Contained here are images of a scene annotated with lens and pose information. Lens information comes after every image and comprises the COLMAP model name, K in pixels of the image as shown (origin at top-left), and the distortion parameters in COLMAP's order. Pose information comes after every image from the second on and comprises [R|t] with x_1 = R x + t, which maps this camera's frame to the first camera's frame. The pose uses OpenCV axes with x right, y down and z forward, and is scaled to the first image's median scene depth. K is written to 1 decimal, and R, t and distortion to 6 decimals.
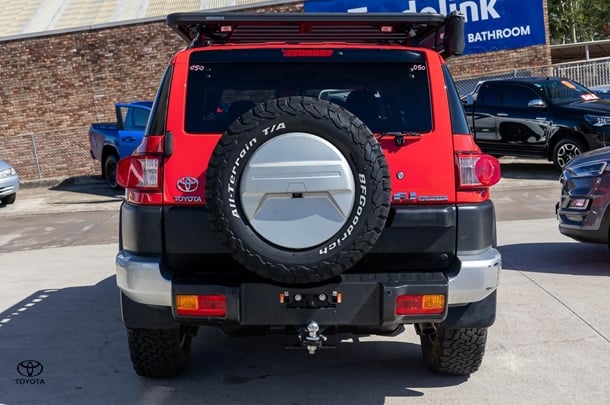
lens RADIAL K [[930.6, 0, 302.6], [0, 930.6, 177.9], [0, 0, 1]] dist [0.053815, 0.000714]
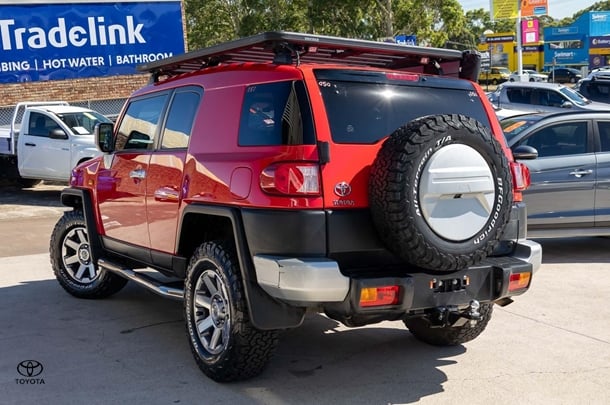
lens RADIAL K [[930.6, 0, 302.6], [0, 930.6, 177.9], [0, 0, 1]] dist [0.053815, 0.000714]
pose [[0.790588, -0.003898, 0.612336, -0.869057], [0.019116, 0.999649, -0.018317, 0.013092], [-0.612049, 0.026186, 0.790386, 0.168407]]
